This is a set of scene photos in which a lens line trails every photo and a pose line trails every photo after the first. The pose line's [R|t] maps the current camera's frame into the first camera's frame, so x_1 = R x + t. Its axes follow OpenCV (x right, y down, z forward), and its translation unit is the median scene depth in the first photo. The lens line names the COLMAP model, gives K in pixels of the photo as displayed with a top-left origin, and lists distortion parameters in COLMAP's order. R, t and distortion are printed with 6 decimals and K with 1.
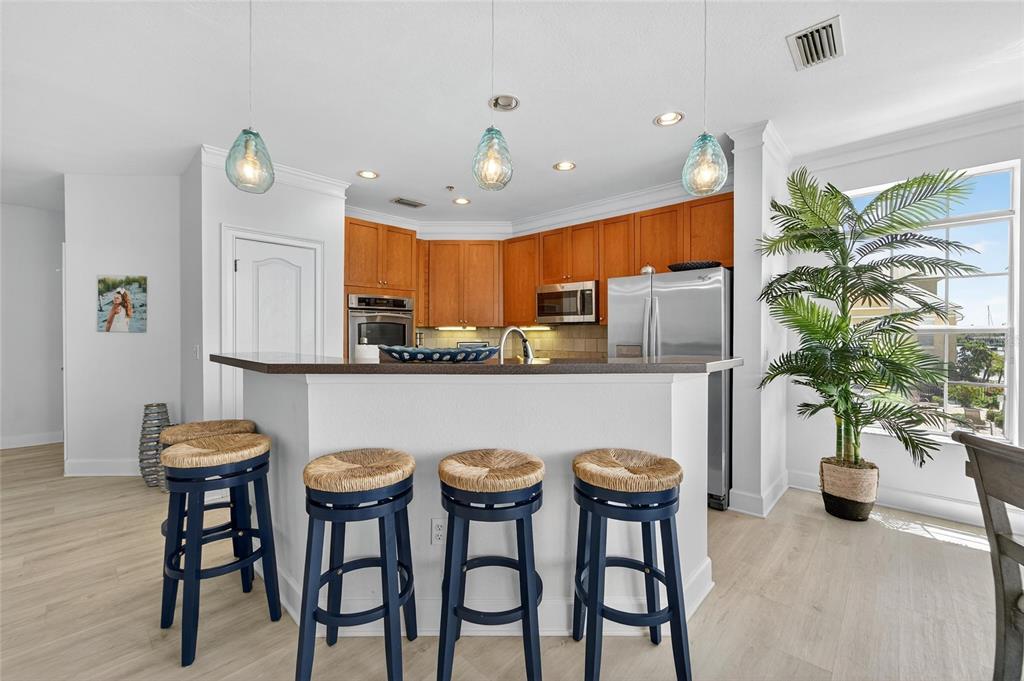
lens RADIAL K [[415.2, 0, 494.1], [0, 415.2, 338.6], [0, 0, 1]] dist [-0.001351, 0.000275]
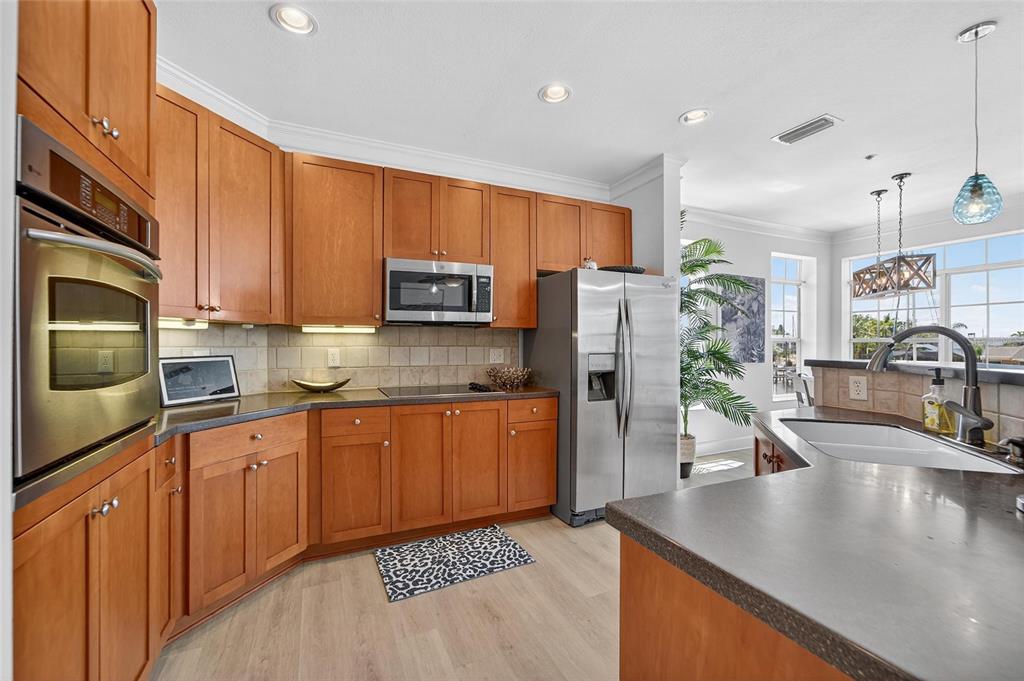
lens RADIAL K [[415.2, 0, 502.5], [0, 415.2, 343.1], [0, 0, 1]] dist [-0.001351, 0.000275]
pose [[0.365422, 0.004443, 0.930831, -0.606801], [0.008695, 0.999929, -0.008187, 0.001559], [-0.930801, 0.011086, 0.365358, 1.007975]]
